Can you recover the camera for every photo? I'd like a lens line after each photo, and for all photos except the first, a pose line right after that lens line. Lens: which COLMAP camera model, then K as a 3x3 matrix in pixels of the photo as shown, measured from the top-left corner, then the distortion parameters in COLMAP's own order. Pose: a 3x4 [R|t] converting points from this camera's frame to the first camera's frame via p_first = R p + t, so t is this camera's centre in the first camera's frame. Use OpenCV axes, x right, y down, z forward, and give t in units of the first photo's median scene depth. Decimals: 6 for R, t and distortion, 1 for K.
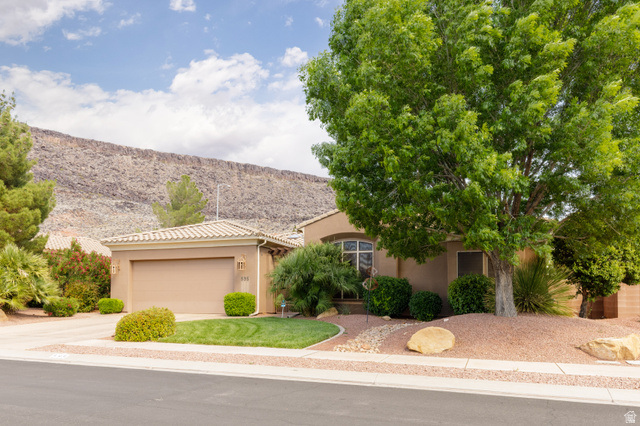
lens RADIAL K [[439.1, 0, 319.6], [0, 439.1, 280.5], [0, 0, 1]] dist [-0.004761, -0.001874]
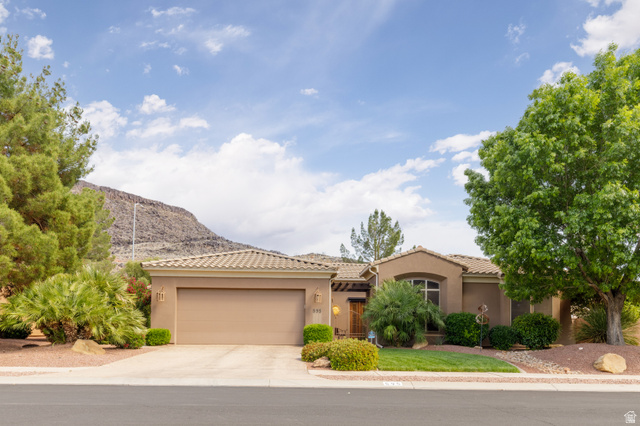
lens RADIAL K [[439.1, 0, 319.6], [0, 439.1, 280.5], [0, 0, 1]] dist [-0.004761, -0.001874]
pose [[0.927757, 0.050133, 0.369802, -0.598919], [-0.024195, 0.996931, -0.074450, 0.002196], [-0.372400, 0.060124, 0.926123, 0.038417]]
